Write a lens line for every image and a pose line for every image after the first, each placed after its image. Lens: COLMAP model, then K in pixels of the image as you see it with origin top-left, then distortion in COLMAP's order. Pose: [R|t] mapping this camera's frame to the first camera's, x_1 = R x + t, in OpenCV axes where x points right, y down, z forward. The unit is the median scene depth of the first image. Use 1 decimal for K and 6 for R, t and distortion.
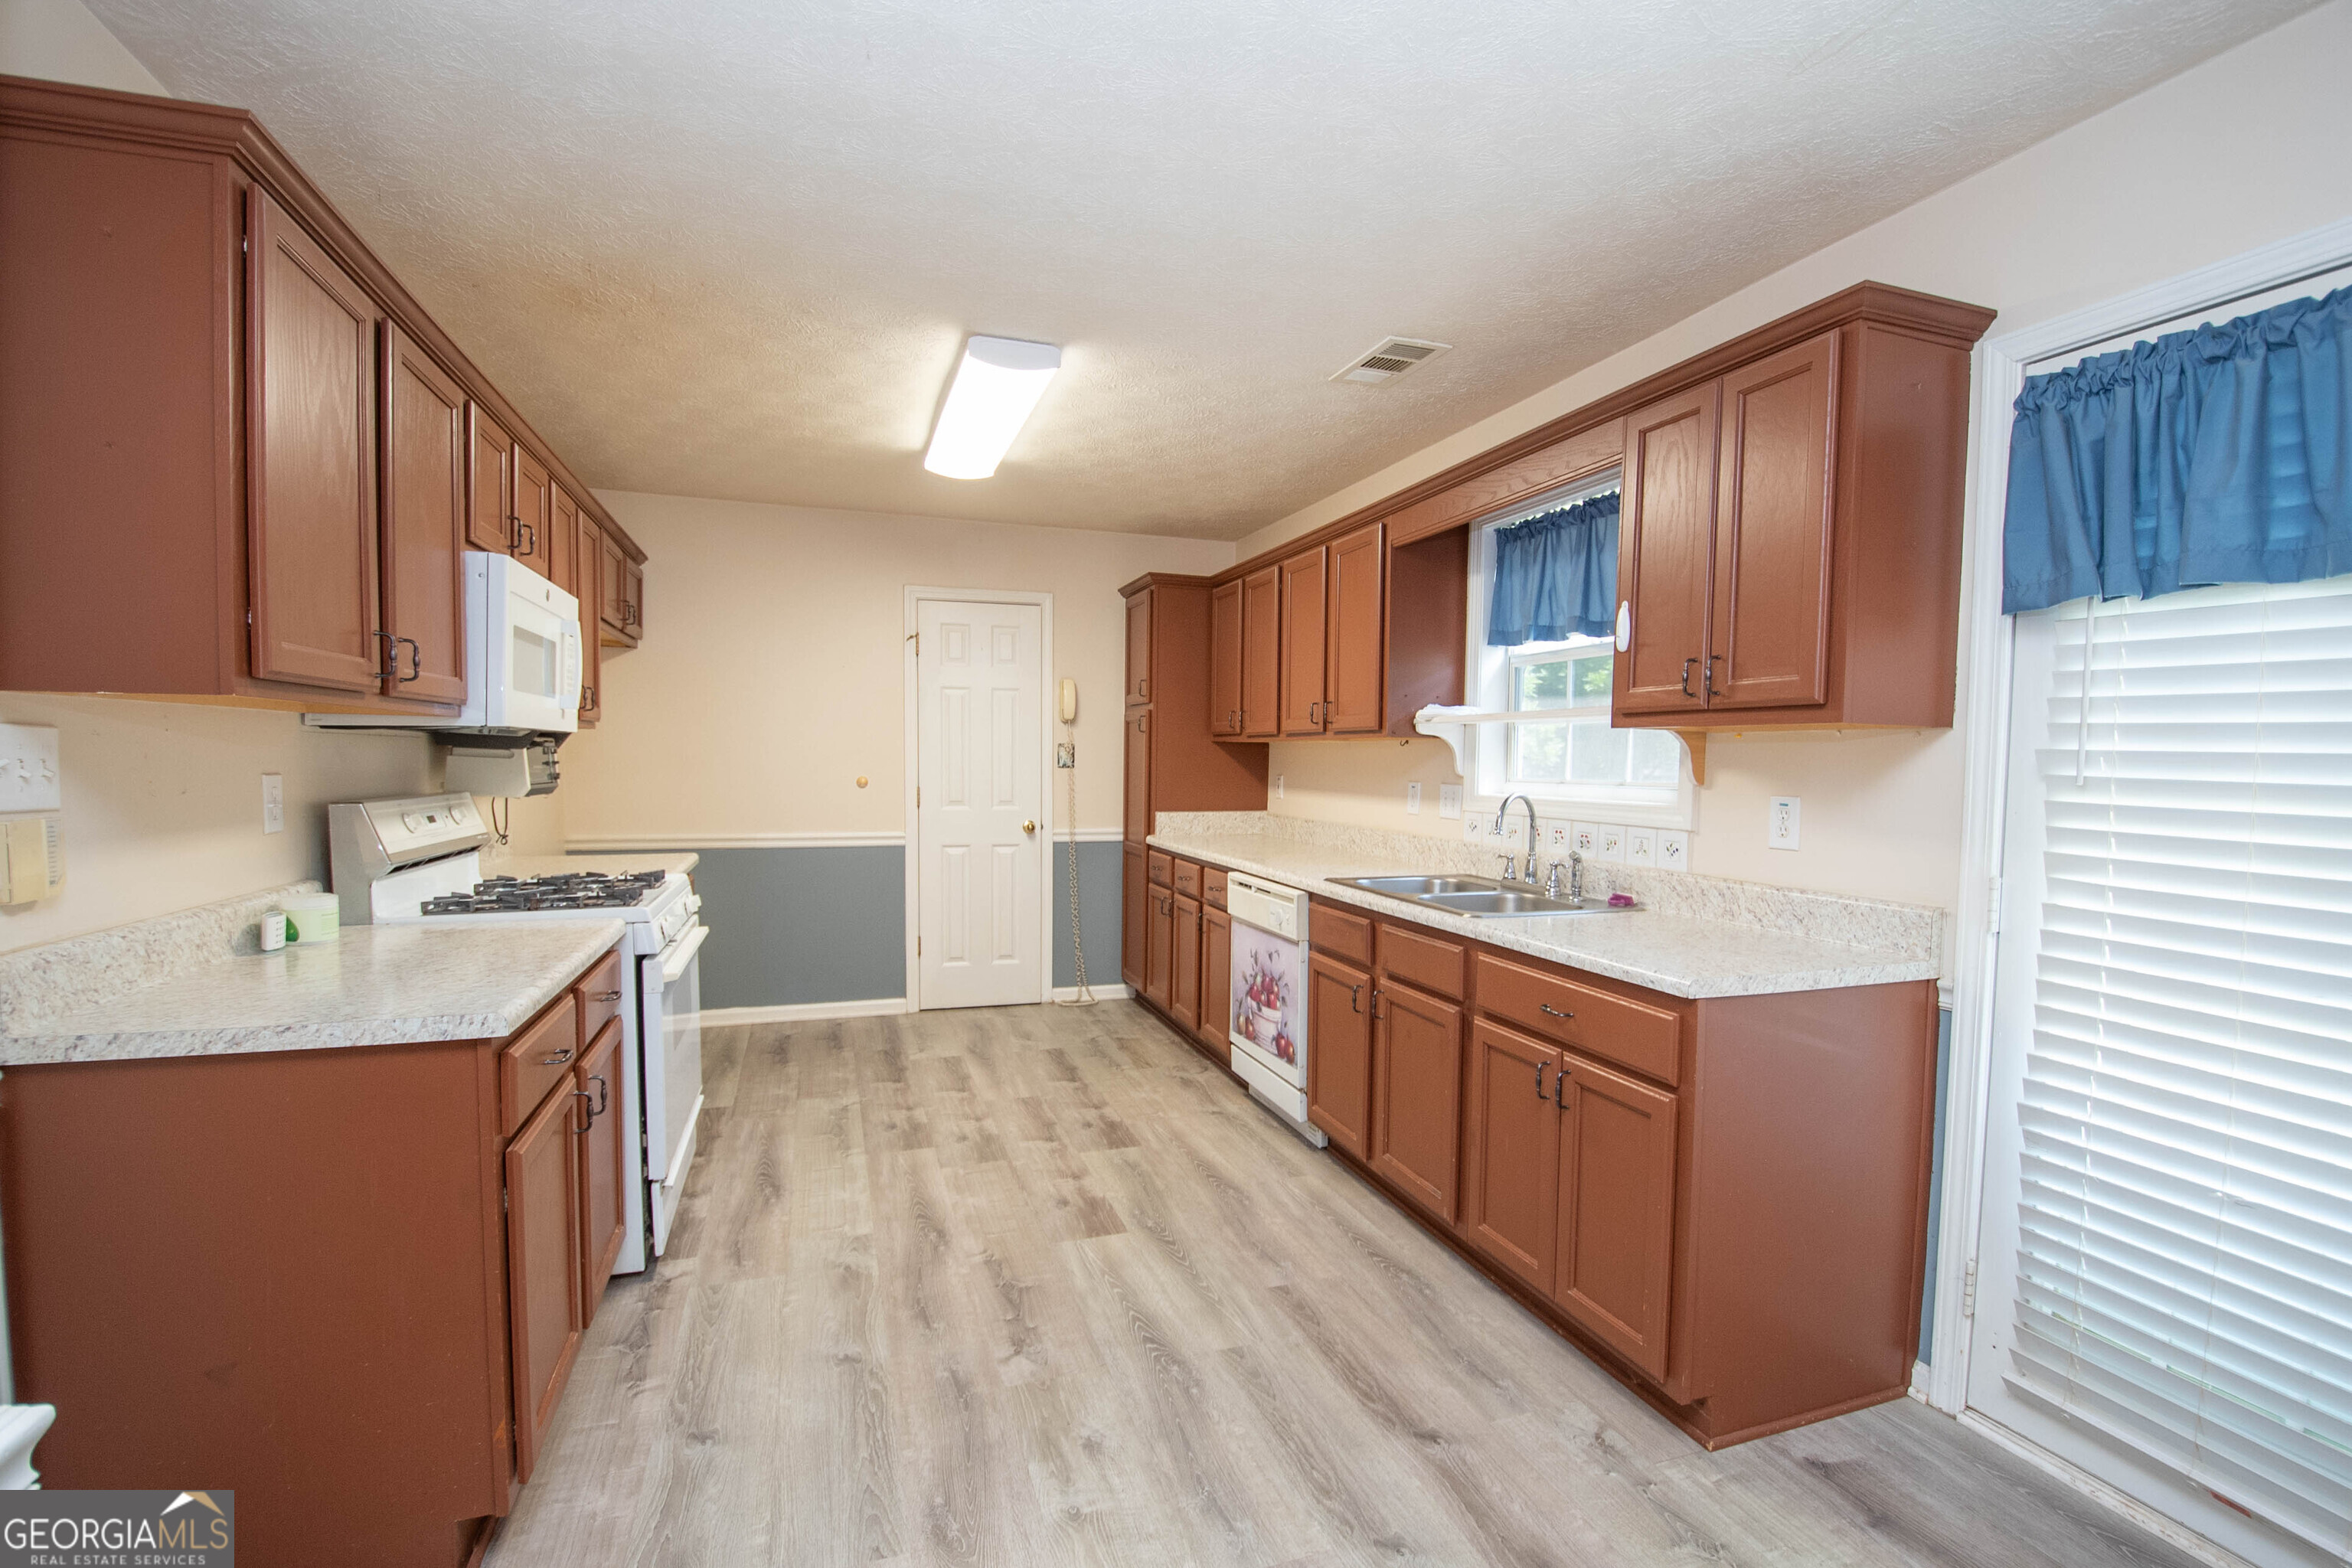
lens RADIAL K [[1046.8, 0, 1191.4], [0, 1046.8, 812.4], [0, 0, 1]] dist [0.011722, -0.023050]
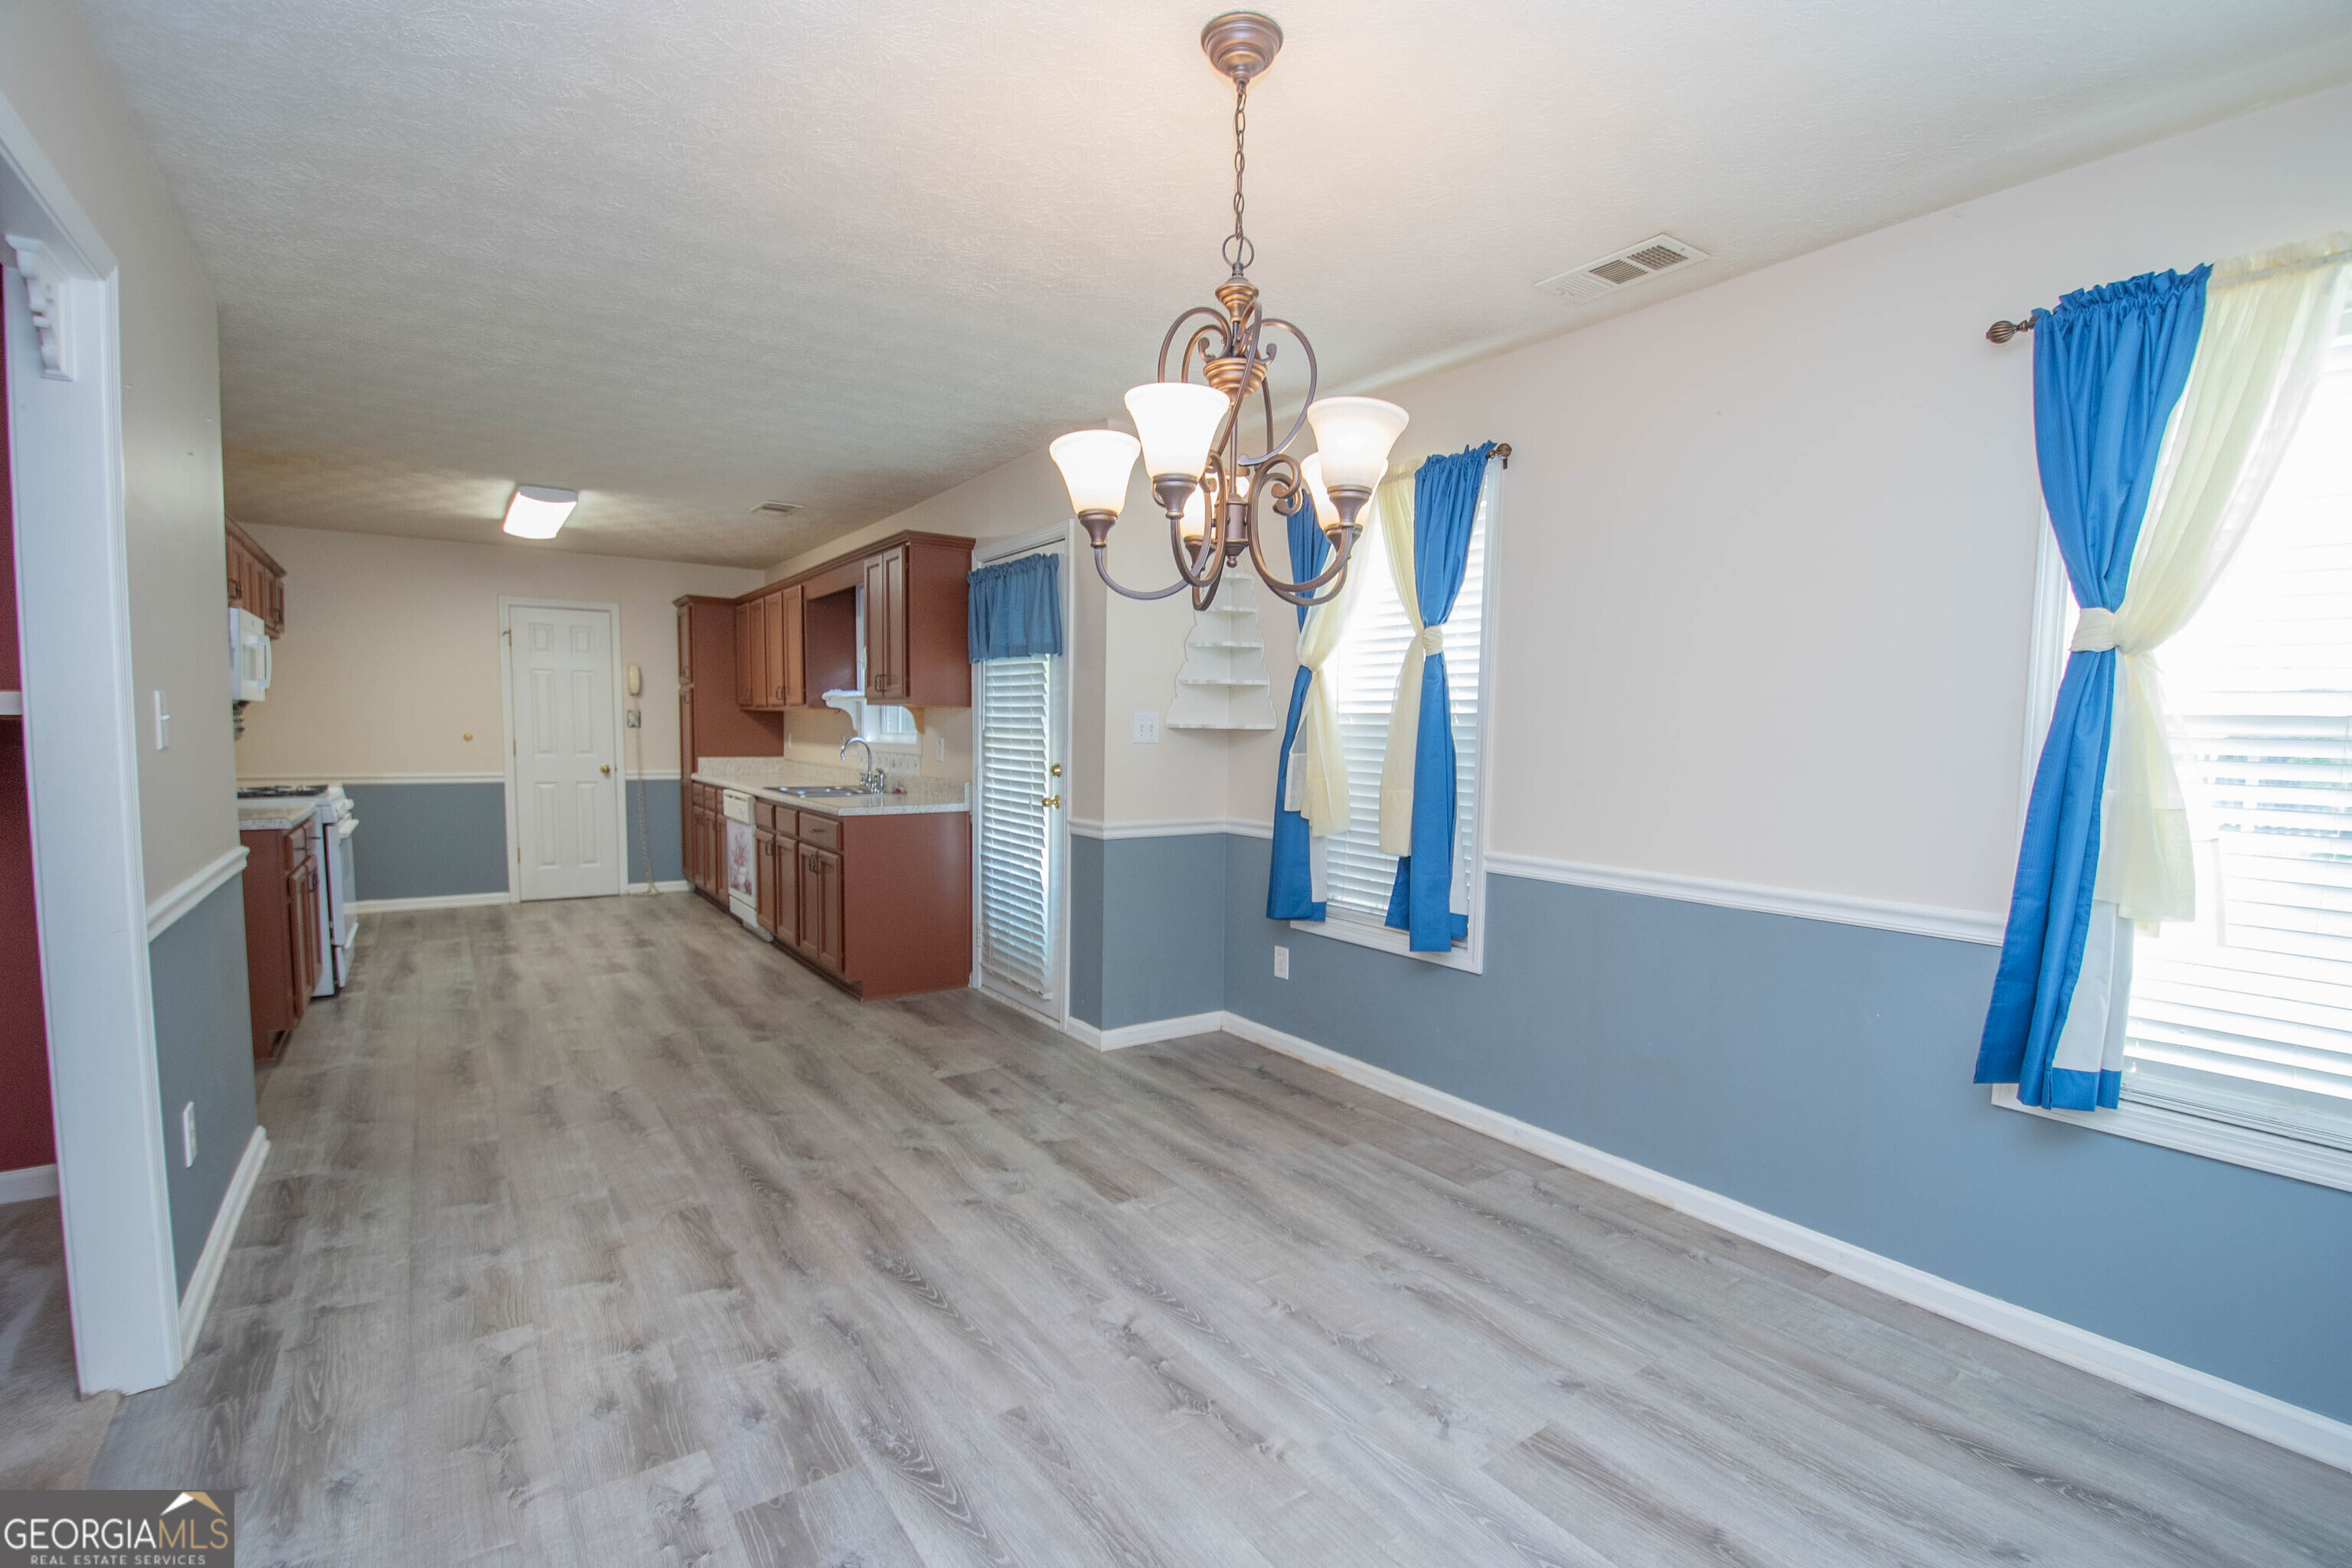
lens RADIAL K [[1046.8, 0, 1191.4], [0, 1046.8, 812.4], [0, 0, 1]] dist [0.011722, -0.023050]
pose [[0.959588, -0.018438, 0.280806, 0.306291], [0.010111, 0.999466, 0.031074, 0.054008], [-0.281229, -0.026979, 0.959261, -0.861477]]
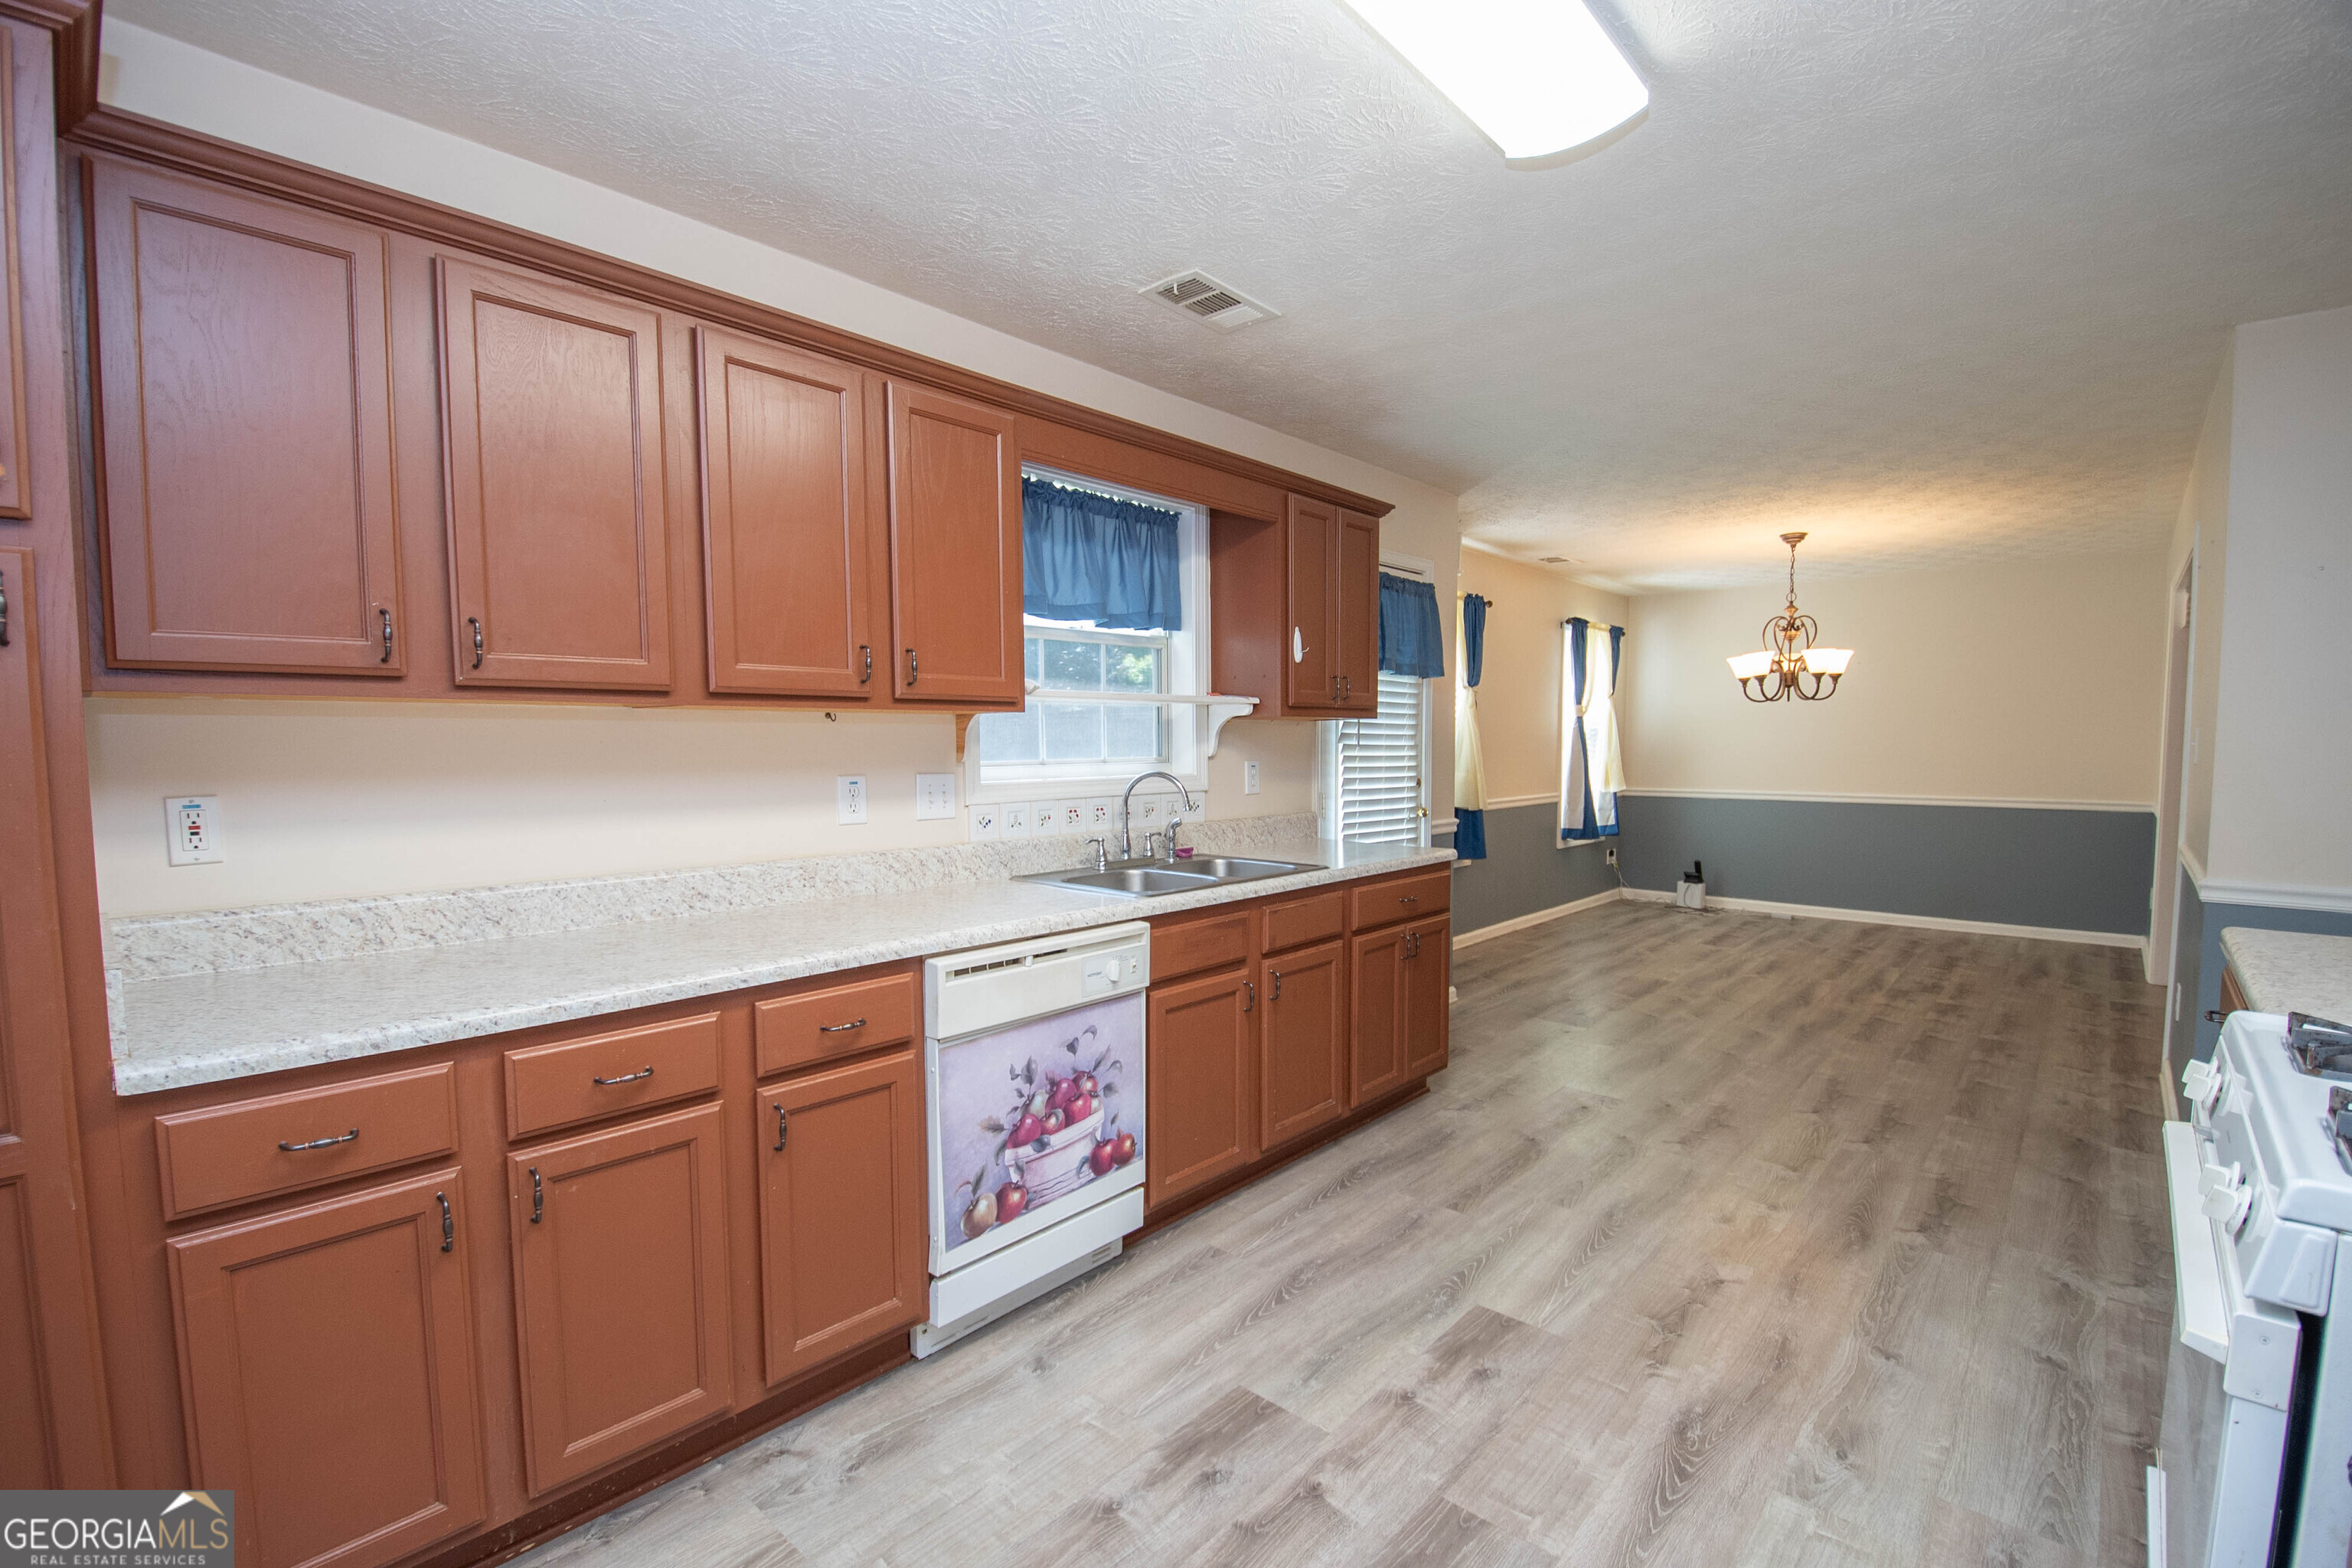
lens RADIAL K [[1028.8, 0, 1176.1], [0, 1028.8, 806.6], [0, 0, 1]] dist [0.012737, -0.021964]
pose [[-0.472512, -0.066296, 0.878827, -0.519824], [0.045292, 0.994023, 0.099337, -0.073542], [-0.880160, 0.086741, -0.466685, 1.255743]]
